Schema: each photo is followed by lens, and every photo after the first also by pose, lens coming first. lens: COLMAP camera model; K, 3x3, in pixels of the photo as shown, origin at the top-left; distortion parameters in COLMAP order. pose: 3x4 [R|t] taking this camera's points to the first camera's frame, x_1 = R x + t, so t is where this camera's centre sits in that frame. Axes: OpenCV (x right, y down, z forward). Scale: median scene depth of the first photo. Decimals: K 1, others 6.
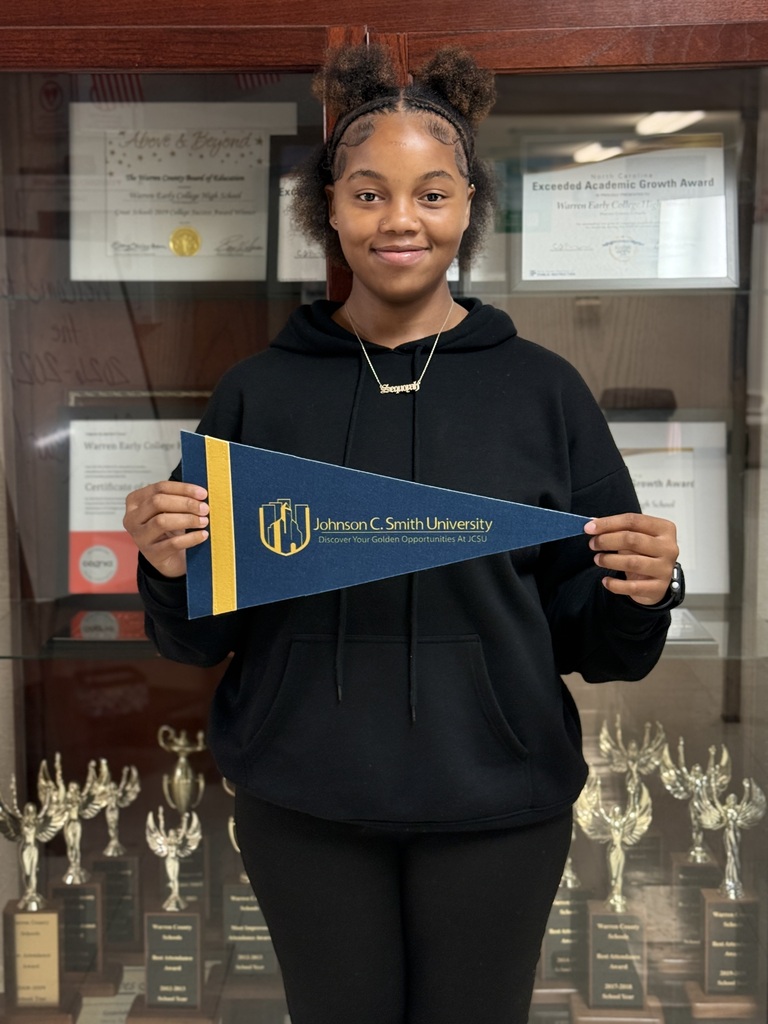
lens RADIAL K [[1473.2, 0, 373.6], [0, 1473.2, 499.6], [0, 0, 1]] dist [0.211735, -0.471750]
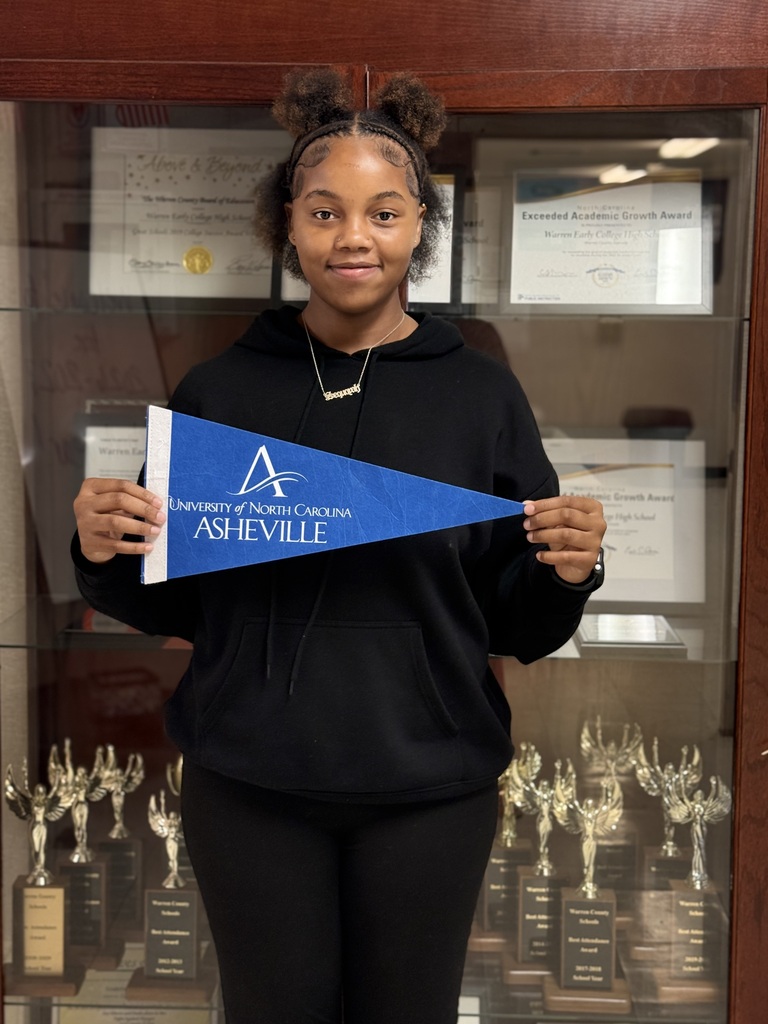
lens RADIAL K [[1505.6, 0, 388.2], [0, 1505.6, 511.3], [0, 0, 1]] dist [0.205834, -0.447957]
pose [[0.999724, 0.020675, -0.011160, 0.026245], [-0.020721, 0.999777, -0.003977, 0.007498], [0.011075, 0.004207, 0.999930, -0.085409]]
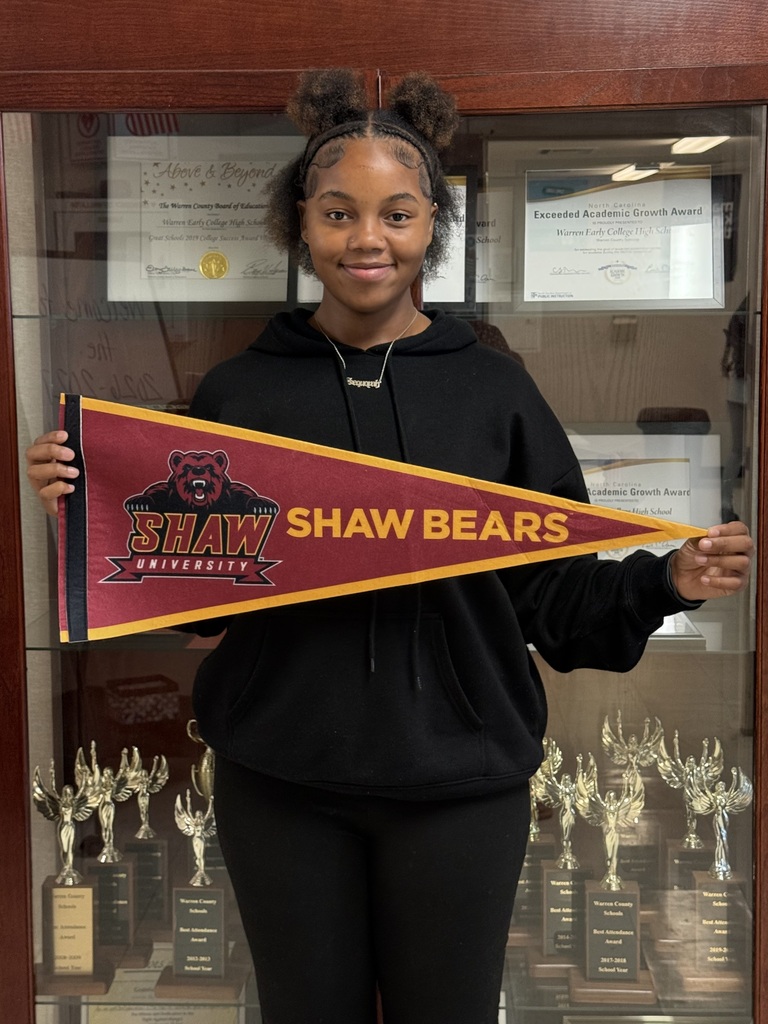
lens RADIAL K [[1537.6, 0, 385.5], [0, 1537.6, 507.6], [0, 0, 1]] dist [0.208483, -0.441543]
pose [[0.999772, 0.003296, -0.021078, 0.022572], [-0.003559, 0.999916, -0.012446, 0.015768], [0.021035, 0.012518, 0.999700, -0.119575]]
